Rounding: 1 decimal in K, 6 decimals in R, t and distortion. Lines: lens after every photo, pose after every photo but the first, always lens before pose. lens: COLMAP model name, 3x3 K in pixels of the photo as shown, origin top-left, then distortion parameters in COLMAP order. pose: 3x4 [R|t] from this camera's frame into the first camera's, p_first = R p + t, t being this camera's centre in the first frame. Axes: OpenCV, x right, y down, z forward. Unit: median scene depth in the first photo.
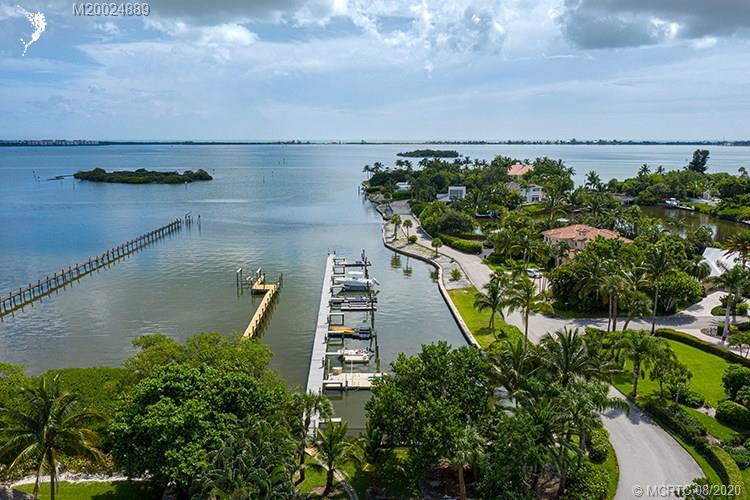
lens RADIAL K [[604.6, 0, 375.0], [0, 604.6, 250.0], [0, 0, 1]] dist [-0.046808, 0.000290]
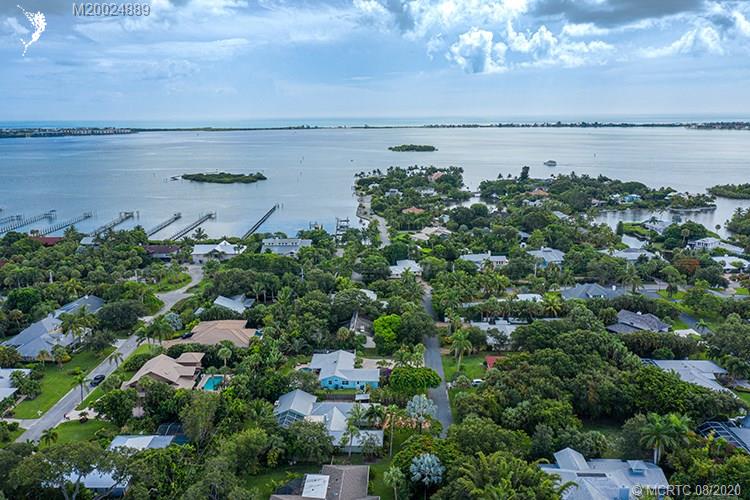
lens RADIAL K [[604.6, 0, 375.0], [0, 604.6, 250.0], [0, 0, 1]] dist [-0.046808, 0.000290]
pose [[0.999899, -0.007040, -0.012315, 0.051553], [0.007523, 0.999184, 0.039677, 0.016000], [0.012025, -0.039765, 0.999137, -0.679068]]
